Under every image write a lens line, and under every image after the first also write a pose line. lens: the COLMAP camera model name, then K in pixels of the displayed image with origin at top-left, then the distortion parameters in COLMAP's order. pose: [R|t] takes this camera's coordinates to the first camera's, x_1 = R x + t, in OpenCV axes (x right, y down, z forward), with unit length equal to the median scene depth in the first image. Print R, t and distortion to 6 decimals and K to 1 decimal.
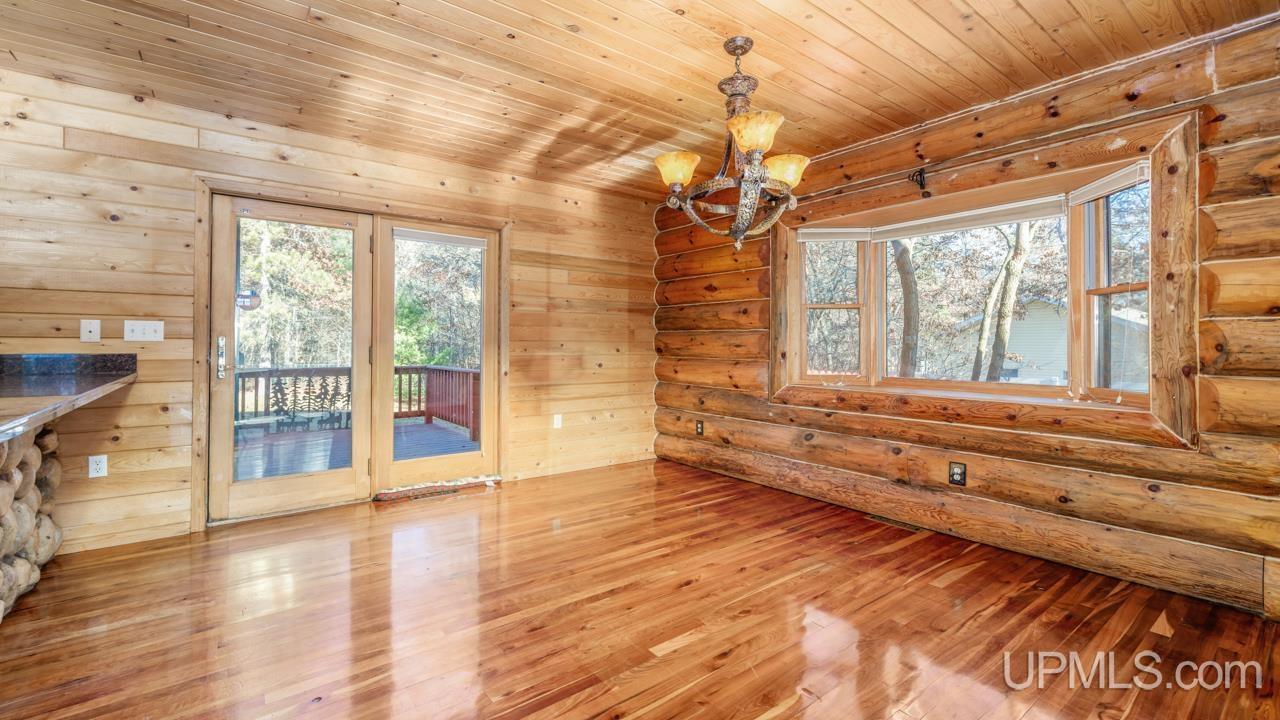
lens RADIAL K [[530.8, 0, 623.1], [0, 530.8, 340.9], [0, 0, 1]] dist [-0.000249, -0.000248]
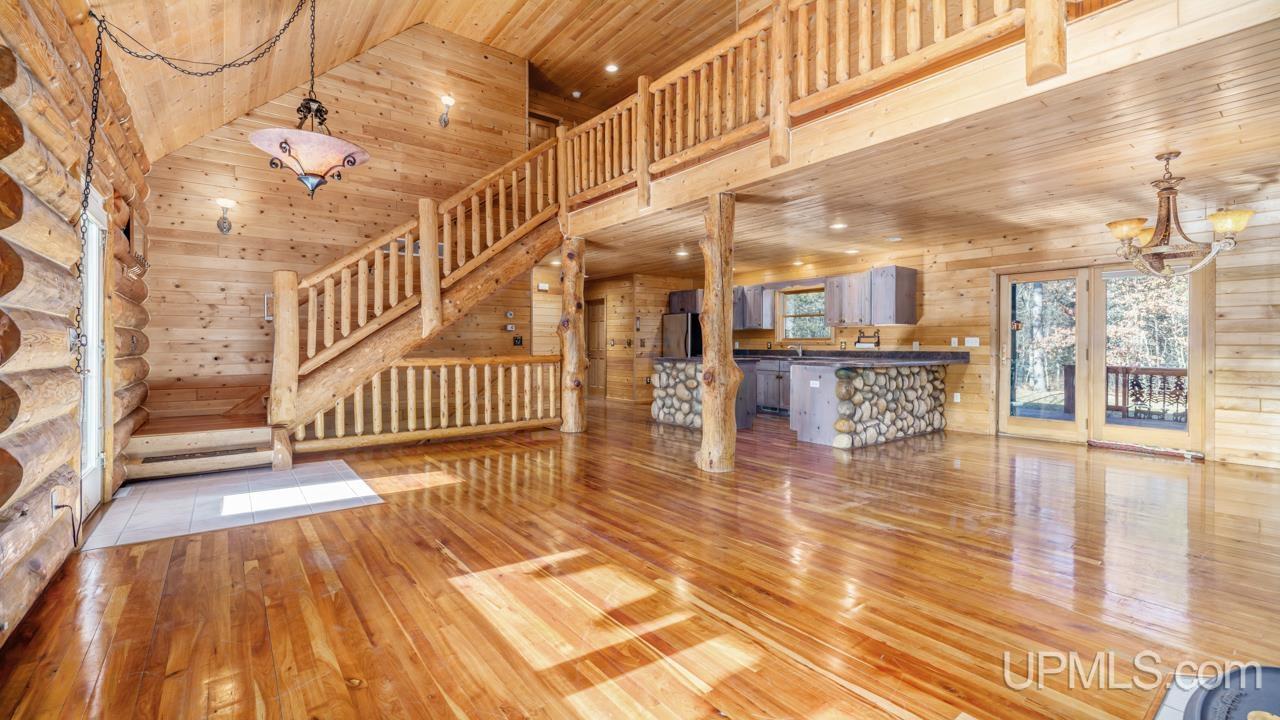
lens RADIAL K [[530.8, 0, 653.4], [0, 530.8, 344.8], [0, 0, 1]] dist [-0.000249, -0.000248]
pose [[0.007772, -0.006040, -0.999952, 1.395051], [0.002021, 0.999980, -0.006024, 0.004743], [0.999968, -0.001975, 0.007784, -0.406971]]
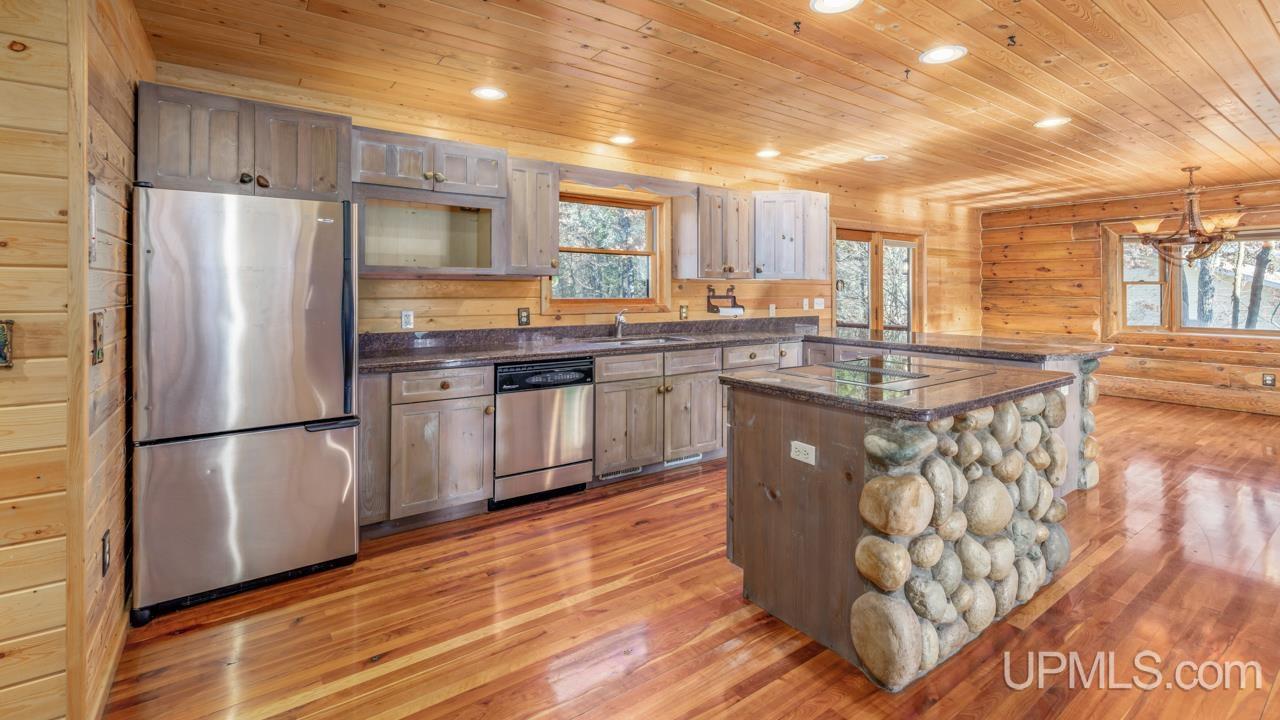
lens RADIAL K [[553.1, 0, 579.6], [0, 553.1, 288.3], [0, 0, 1]] dist [-0.002773, 0.002878]
pose [[0.998540, -0.005224, -0.053765, -1.582801], [0.005505, 0.999972, 0.005071, -0.086045], [0.053737, -0.005359, 0.998541, -1.001102]]
